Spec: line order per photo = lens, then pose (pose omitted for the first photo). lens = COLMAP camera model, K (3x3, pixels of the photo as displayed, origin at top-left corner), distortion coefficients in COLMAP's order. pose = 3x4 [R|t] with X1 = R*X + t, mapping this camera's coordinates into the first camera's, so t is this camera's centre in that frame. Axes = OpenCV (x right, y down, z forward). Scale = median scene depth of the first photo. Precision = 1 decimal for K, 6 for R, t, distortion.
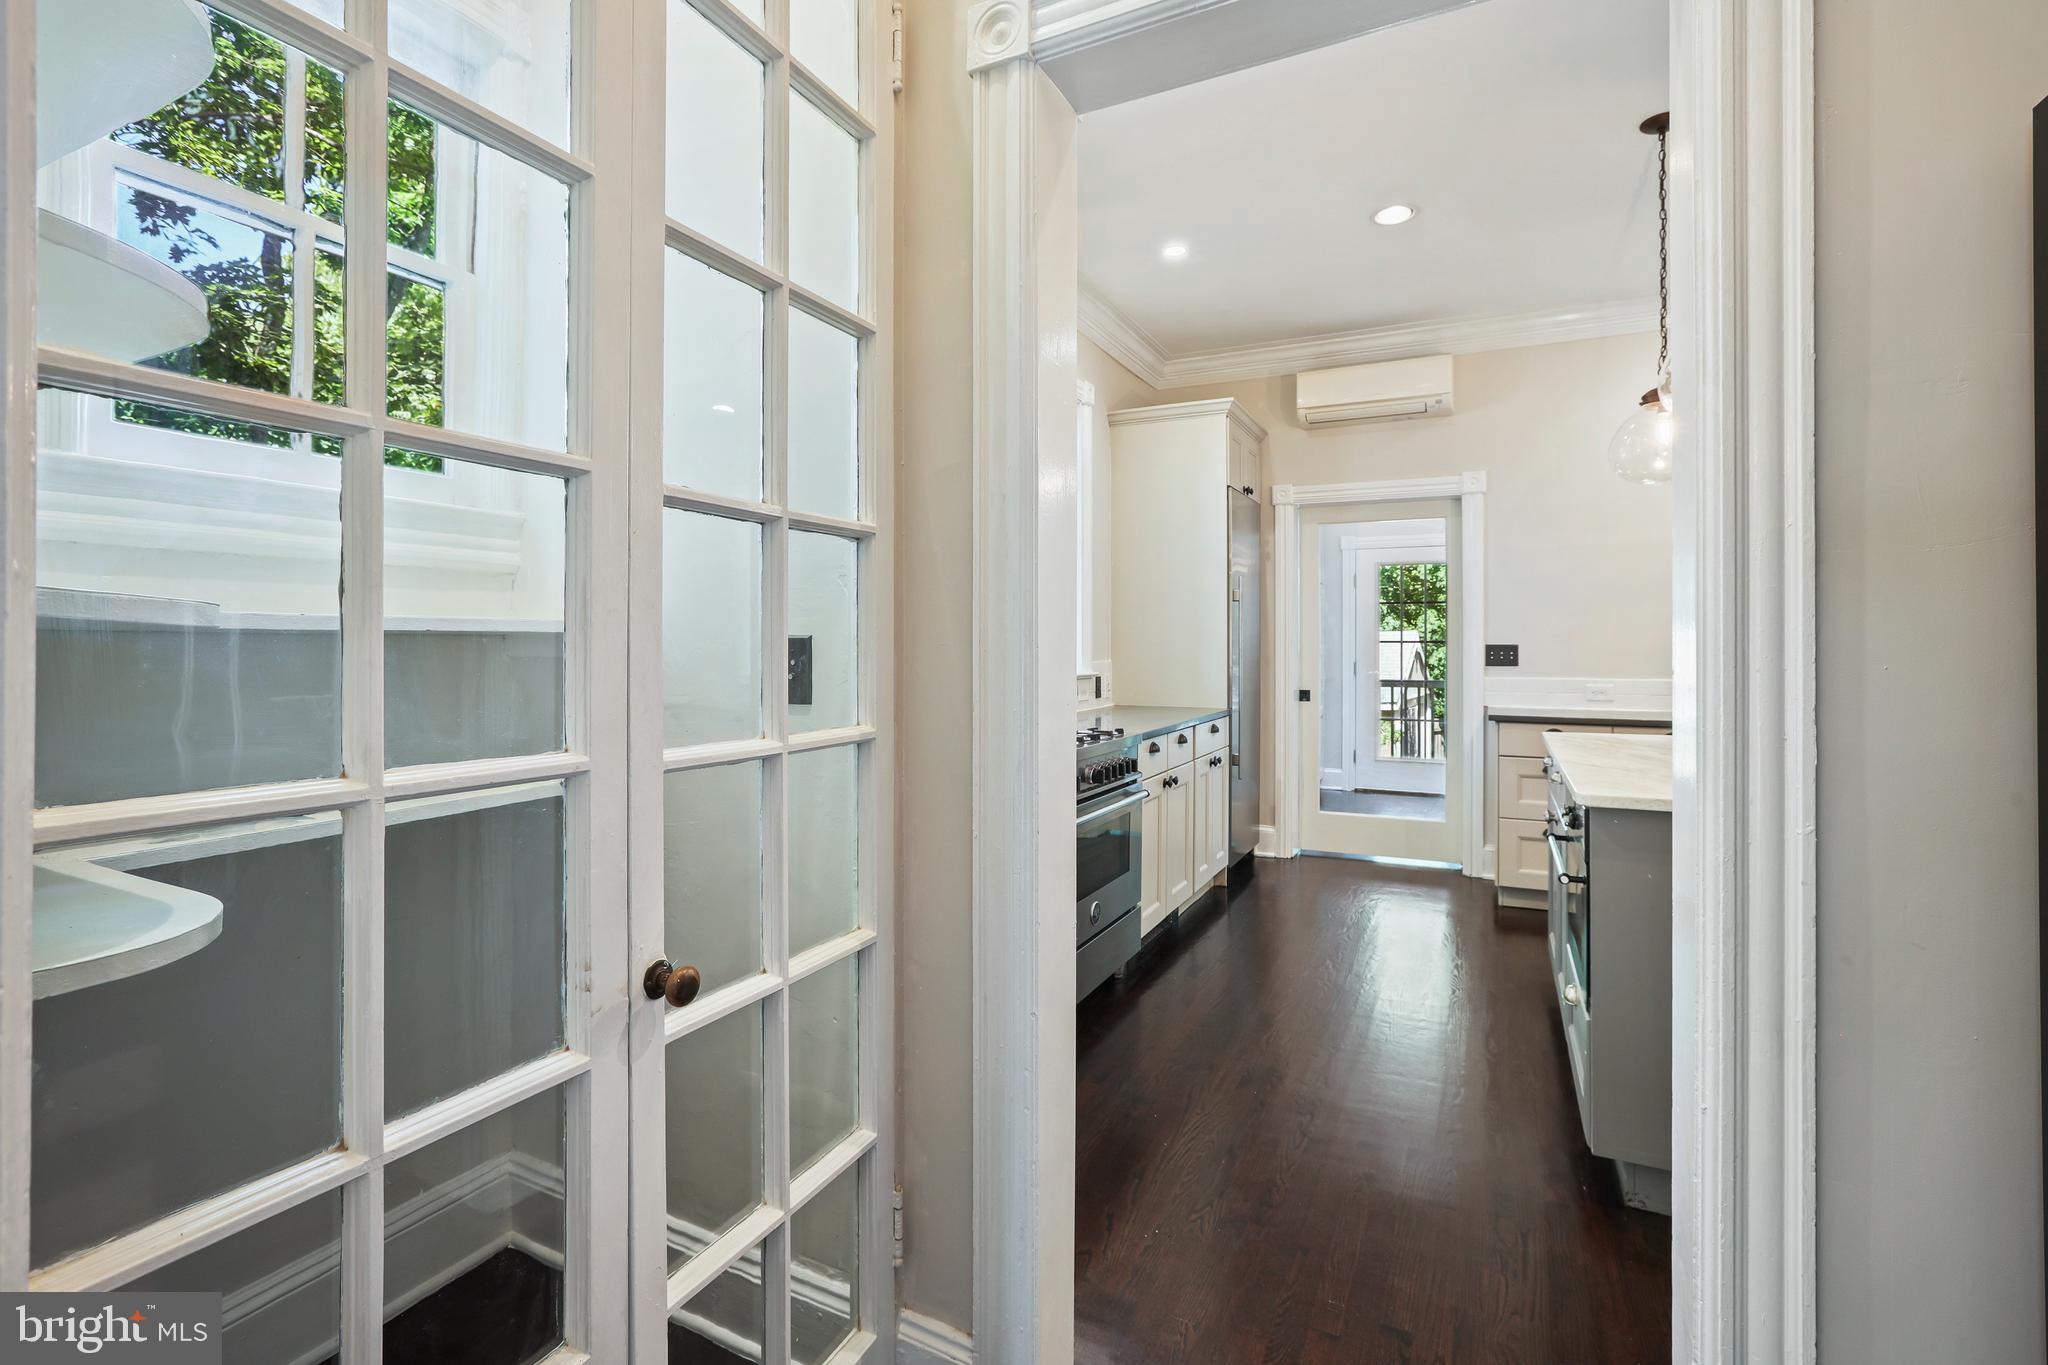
lens RADIAL K [[922.1, 0, 1031.0], [0, 922.1, 631.3], [0, 0, 1]] dist [-0.024759, 0.010609]
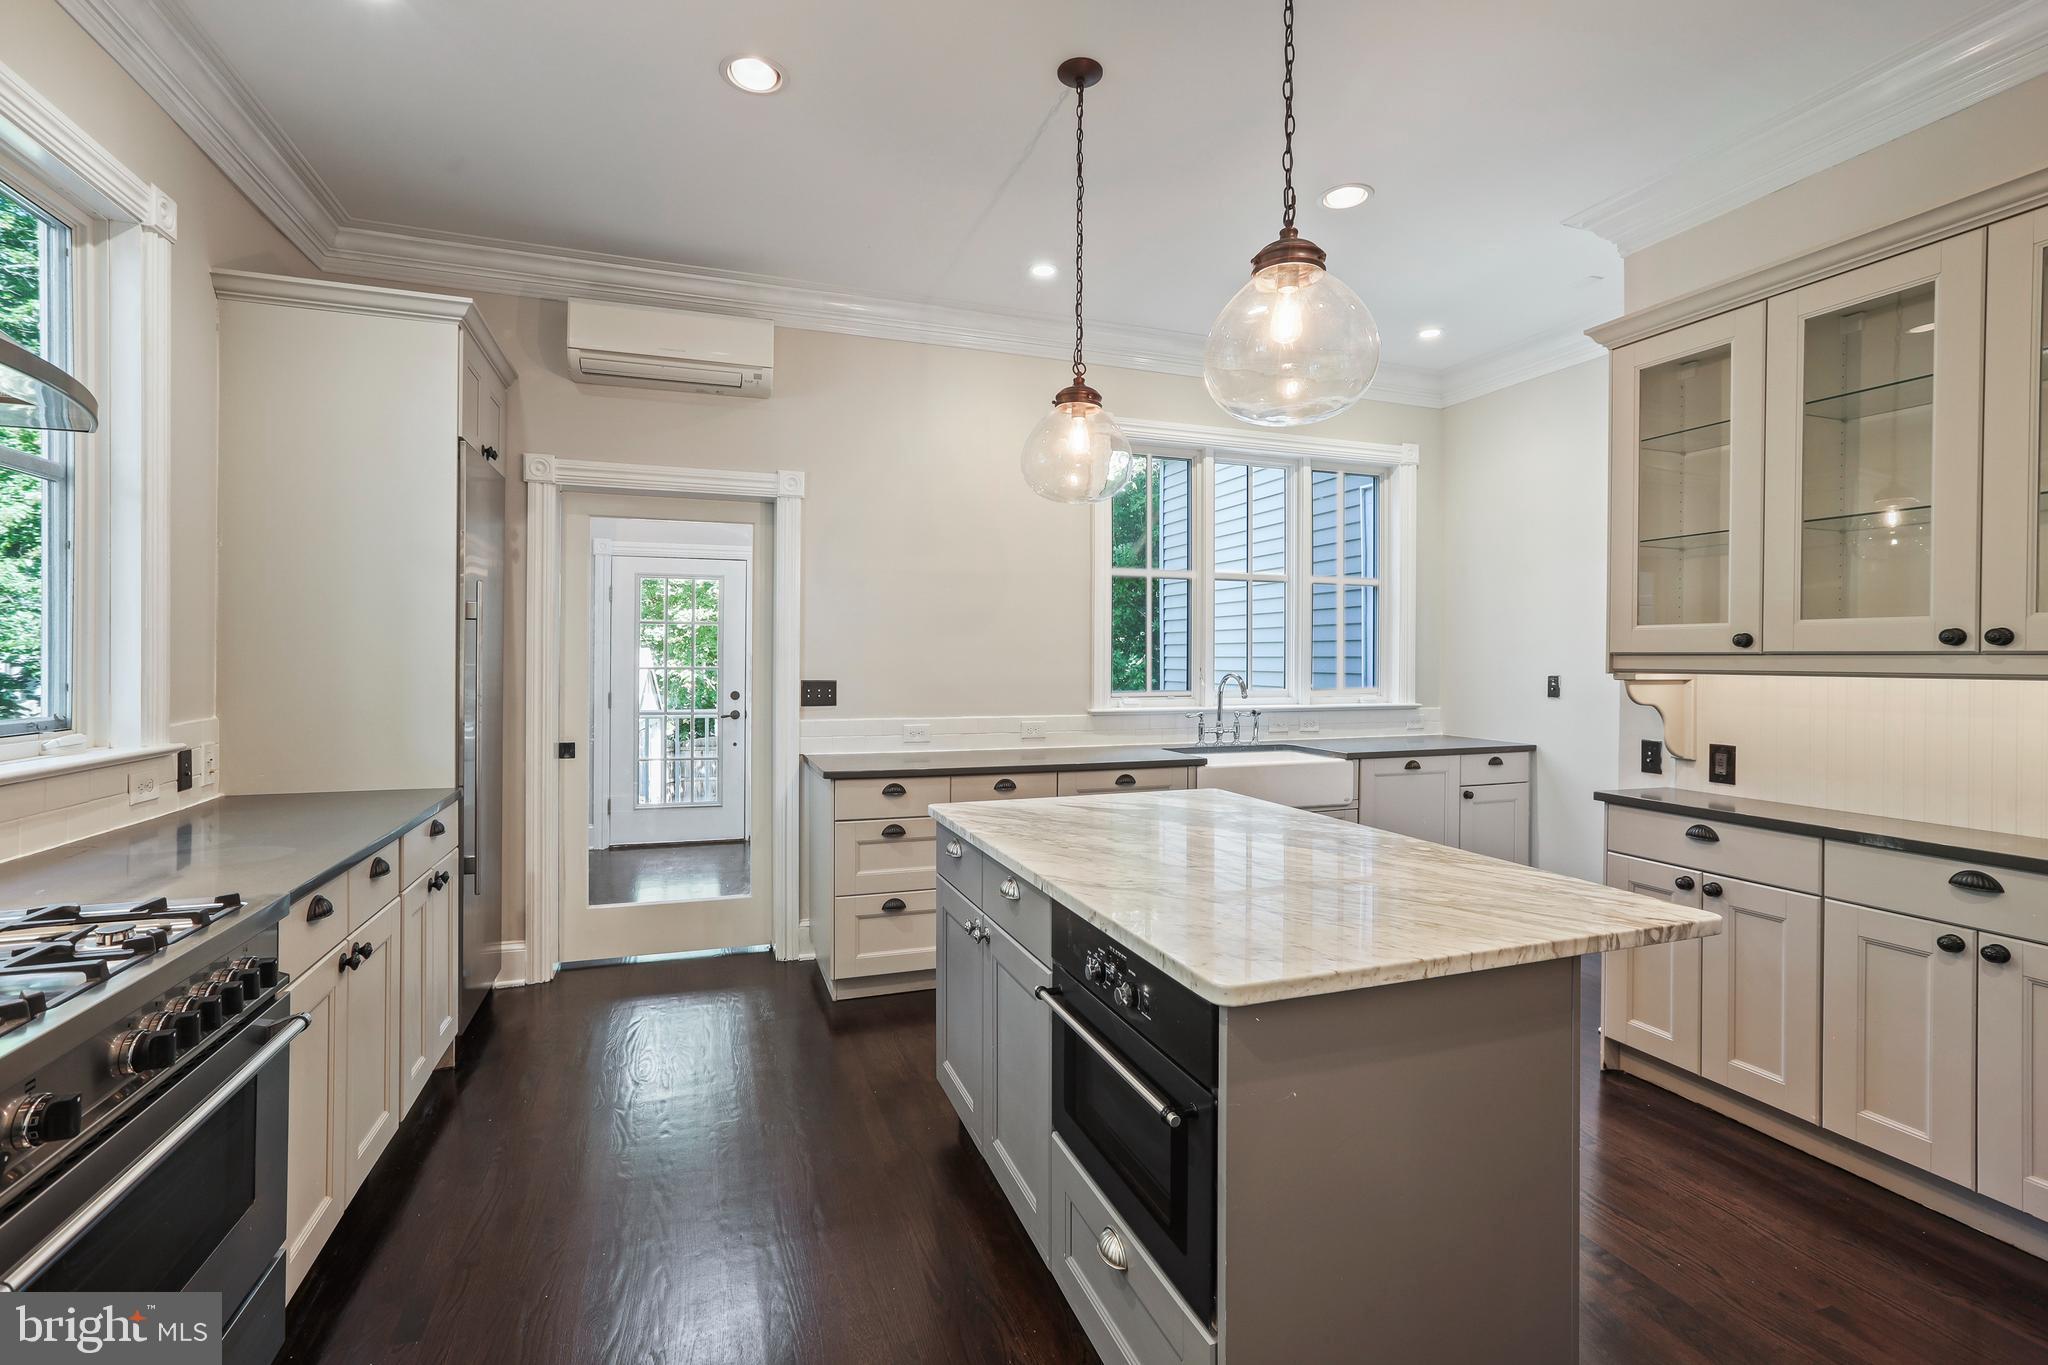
lens RADIAL K [[922.1, 0, 1007.9], [0, 922.1, 660.9], [0, 0, 1]] dist [-0.024759, 0.010609]
pose [[0.704720, -0.000011, 0.709485, 0.032212], [-0.013980, 0.999806, 0.013901, -0.017721], [-0.709348, -0.019715, 0.704583, 0.273384]]
